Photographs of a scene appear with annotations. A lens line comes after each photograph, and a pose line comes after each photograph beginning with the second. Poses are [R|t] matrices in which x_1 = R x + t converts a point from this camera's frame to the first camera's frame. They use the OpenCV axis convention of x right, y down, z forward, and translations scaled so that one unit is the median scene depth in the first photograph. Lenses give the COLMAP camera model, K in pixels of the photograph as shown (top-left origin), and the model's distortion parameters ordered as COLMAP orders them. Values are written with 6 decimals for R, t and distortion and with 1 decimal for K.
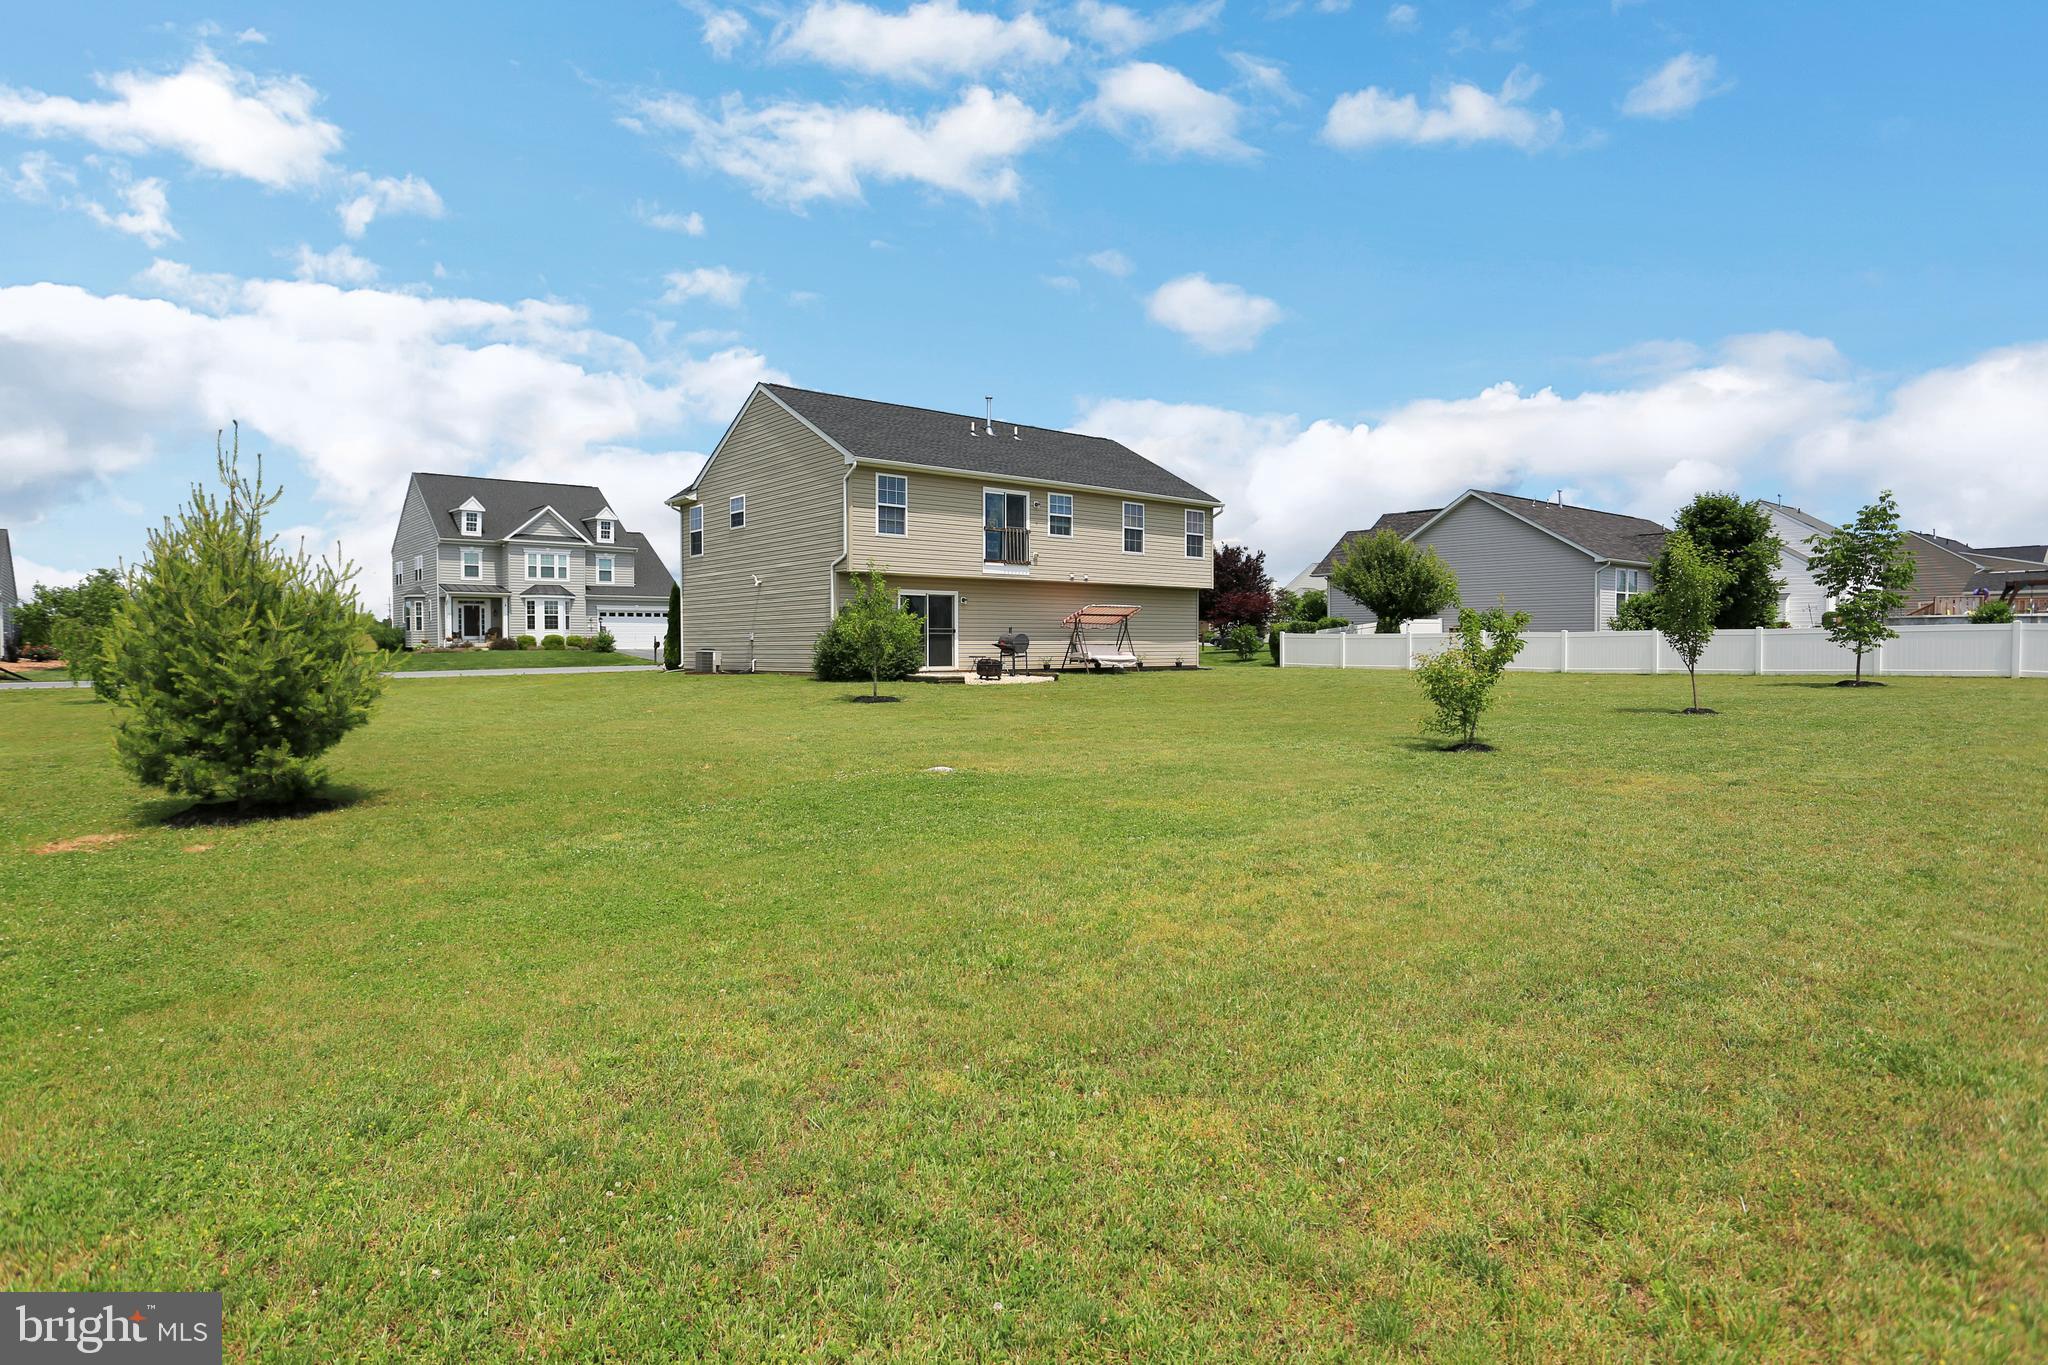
lens RADIAL K [[1141.4, 0, 1017.6], [0, 1141.4, 675.4], [0, 0, 1]] dist [-0.067448, 0.047455]
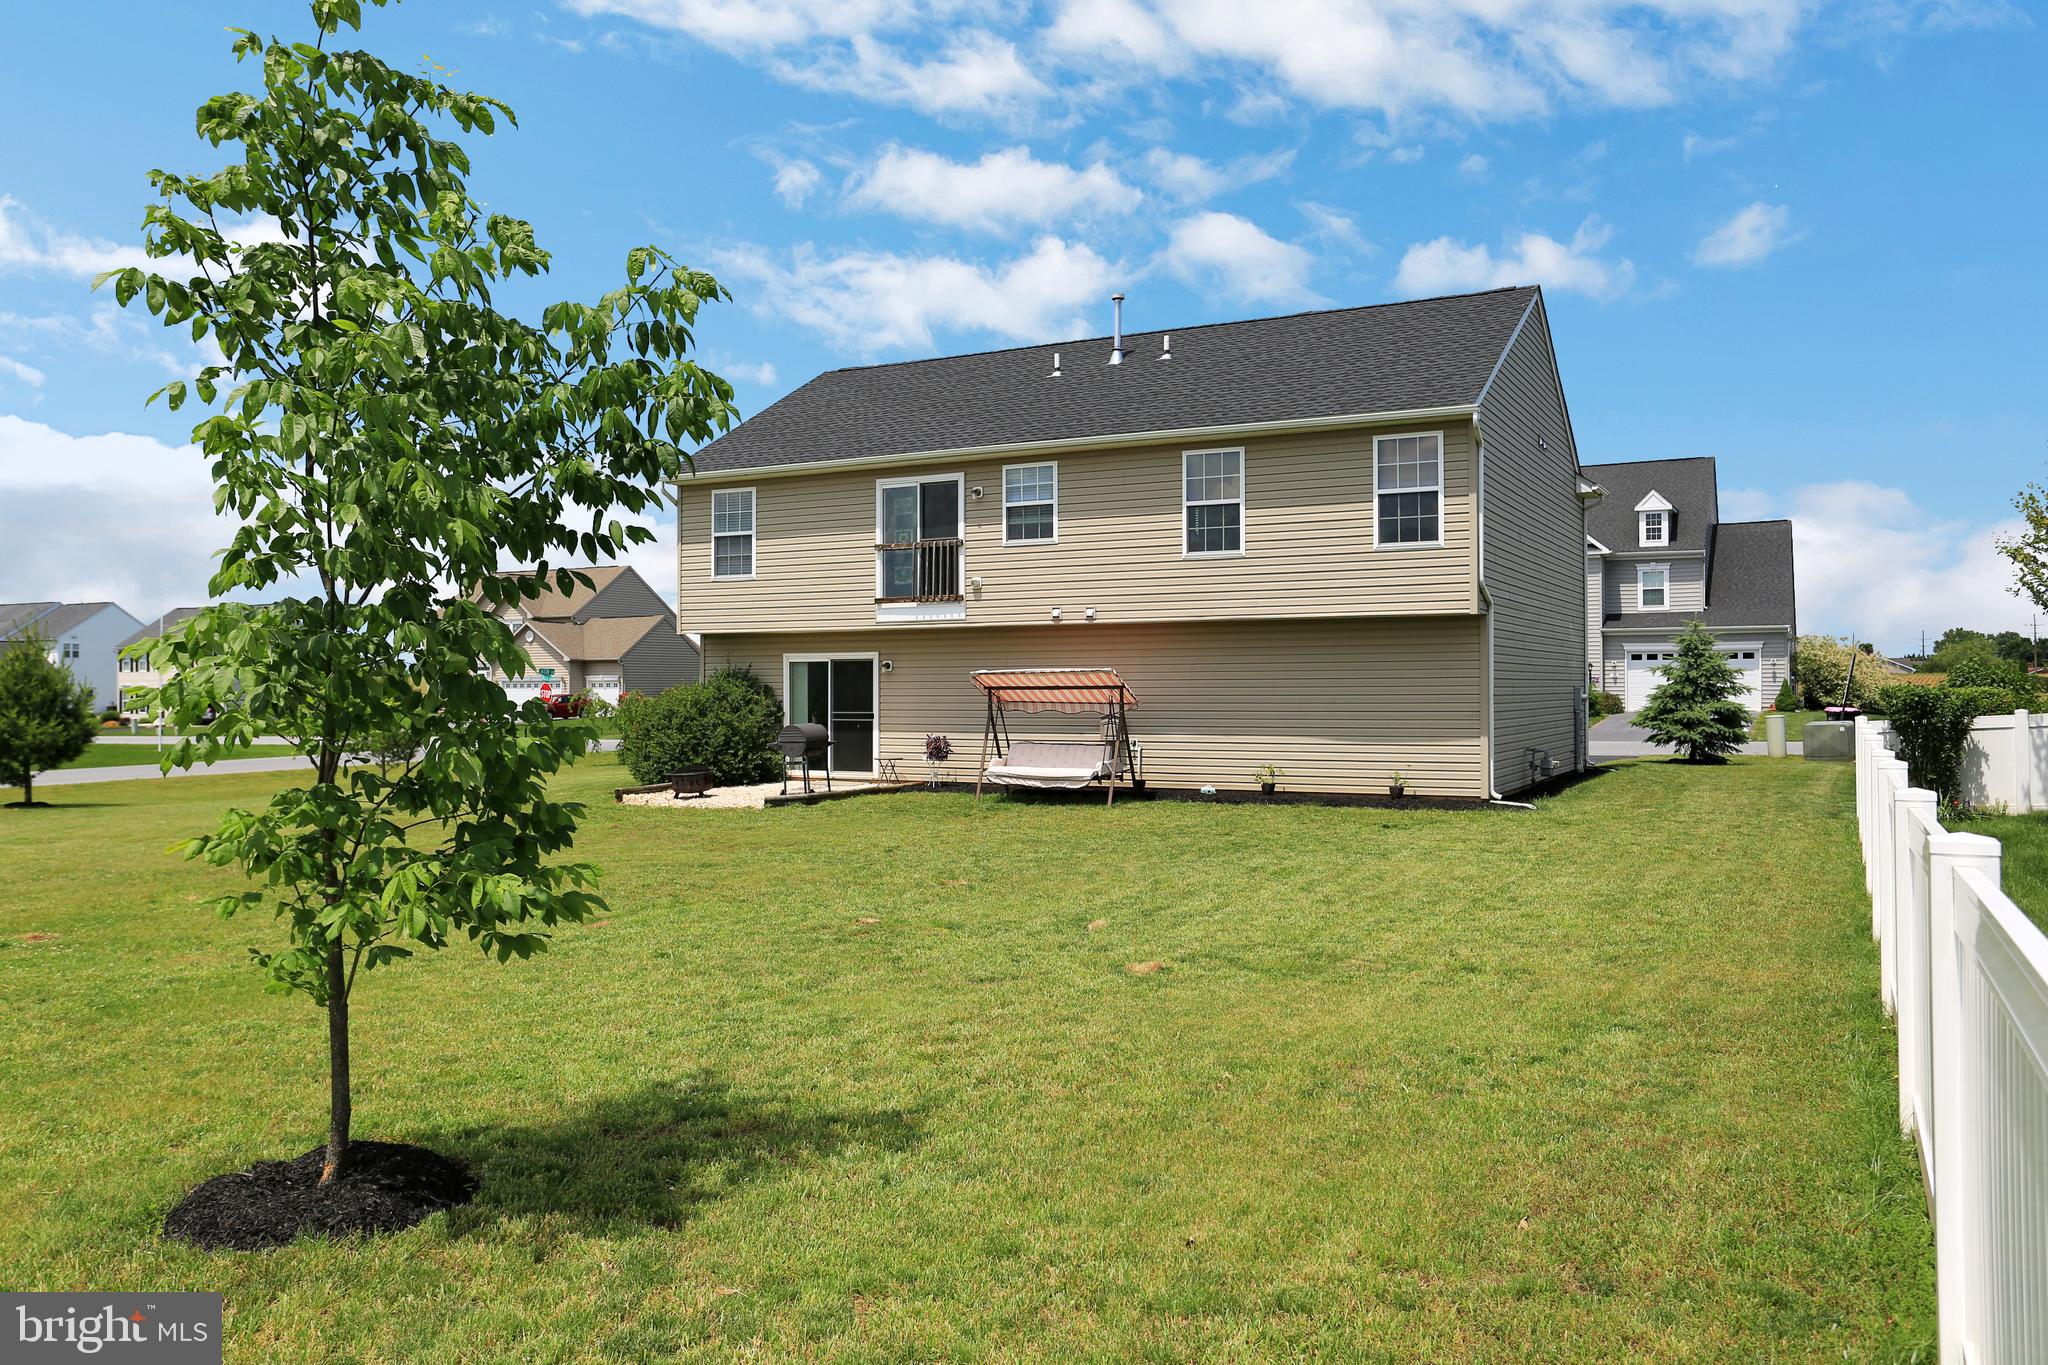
lens RADIAL K [[1550.1, 0, 1024.0], [0, 1550.1, 682.5], [0, 0, 1]] dist [0.000512, 0.000049]
pose [[0.366191, -0.002835, -0.930536, 0.724755], [-0.020158, 0.999737, -0.010979, -0.047057], [0.930321, 0.022779, 0.366037, 0.729063]]
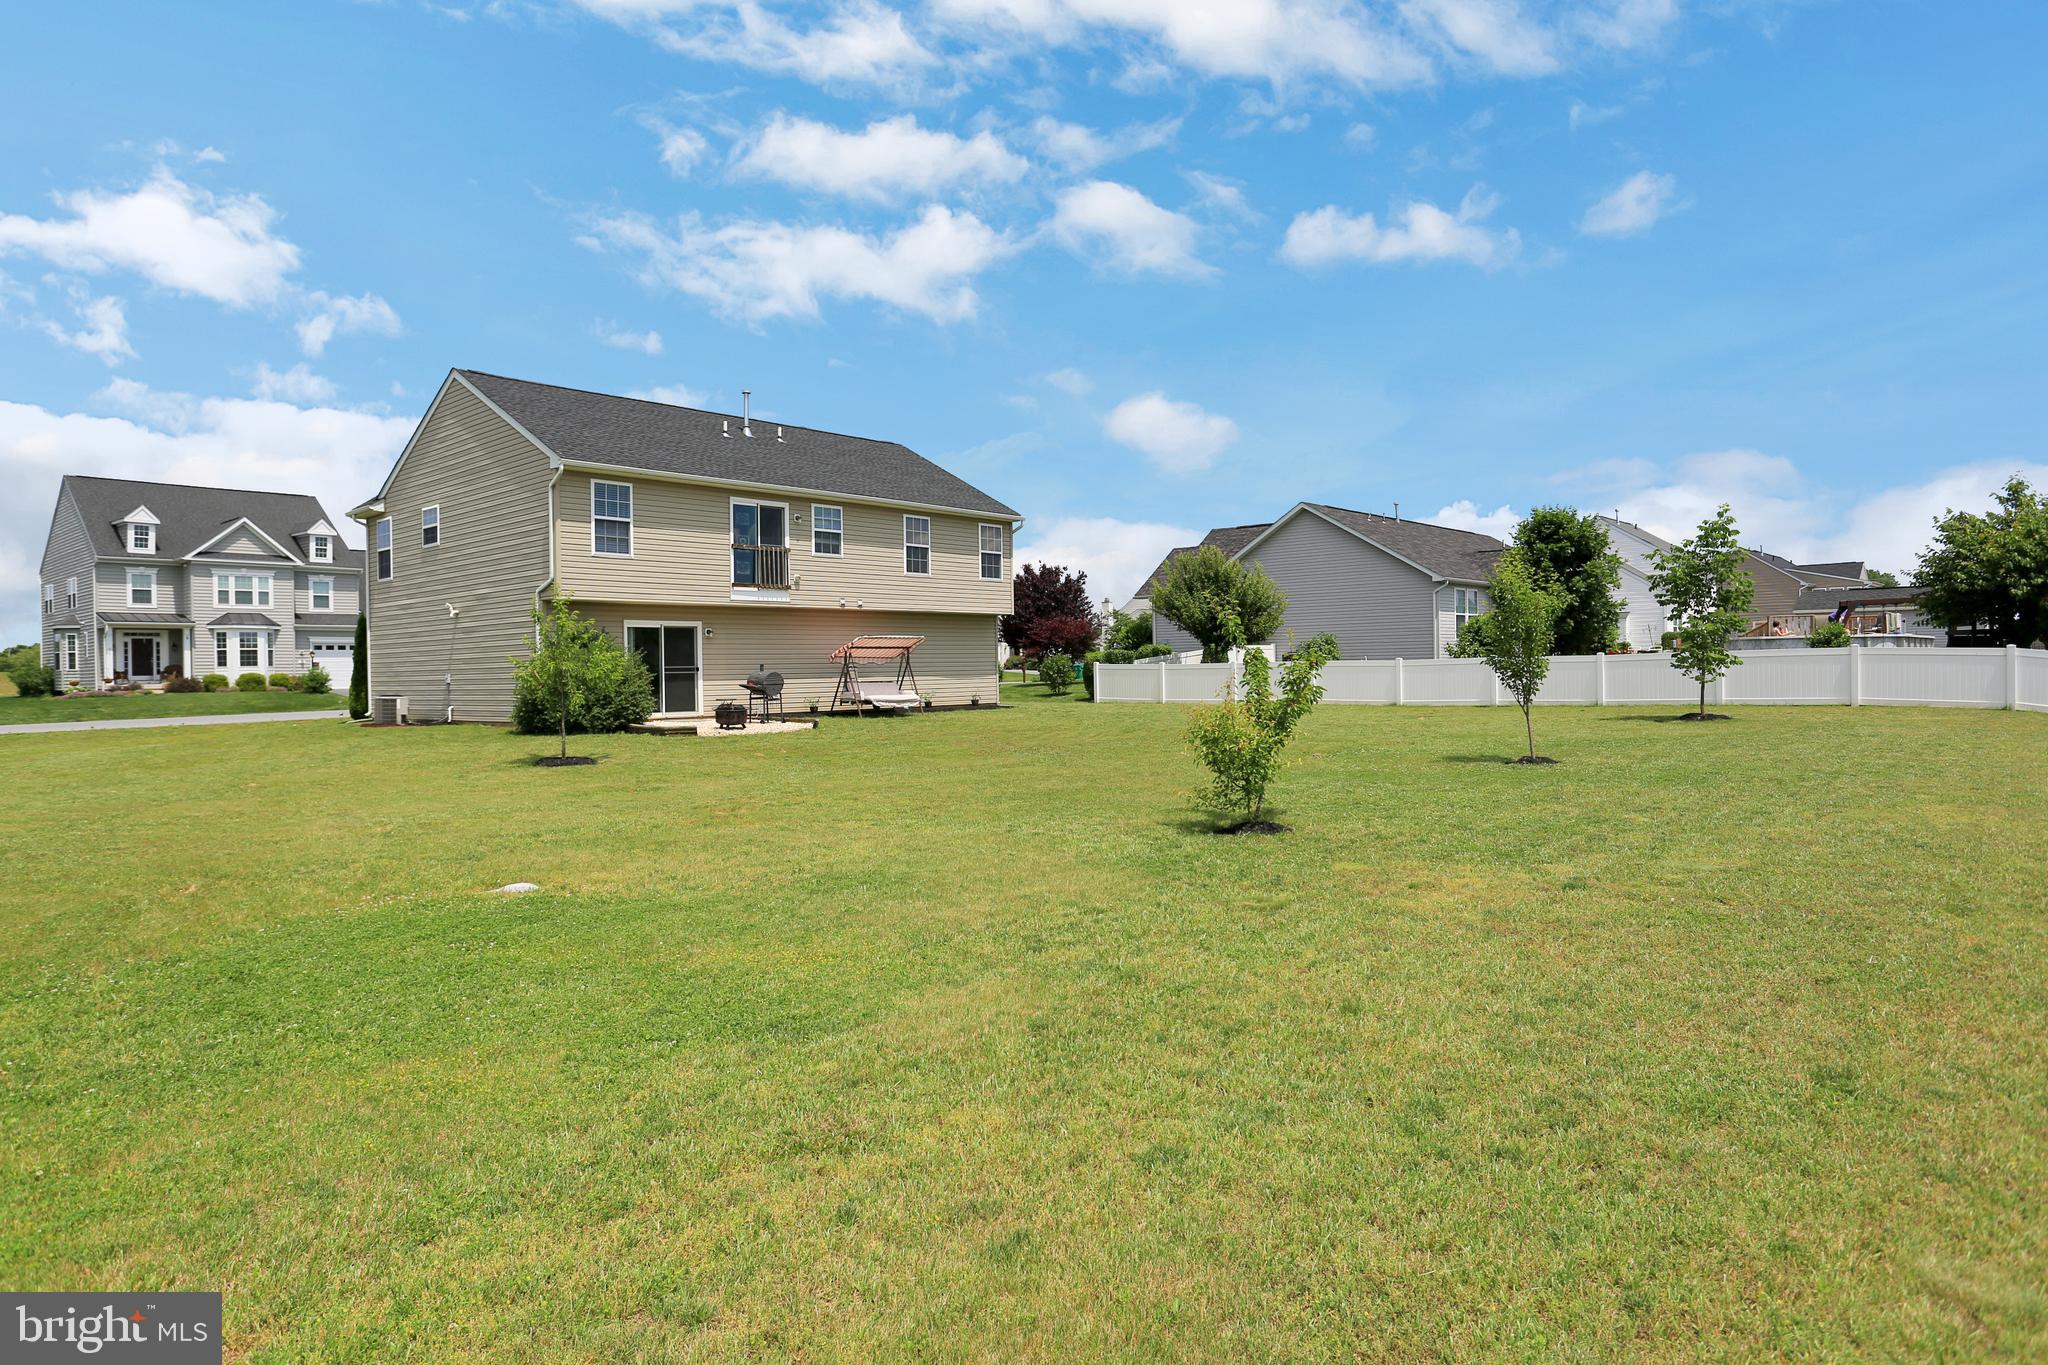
lens RADIAL K [[1231.0, 0, 1024.0], [0, 1231.0, 682.5], [0, 0, 1]] dist [-0.060187, 0.056517]
pose [[0.989776, -0.014666, 0.141874, 0.051072], [0.017075, 0.999730, -0.015778, -0.010462], [-0.141604, 0.018039, 0.989759, 0.075235]]
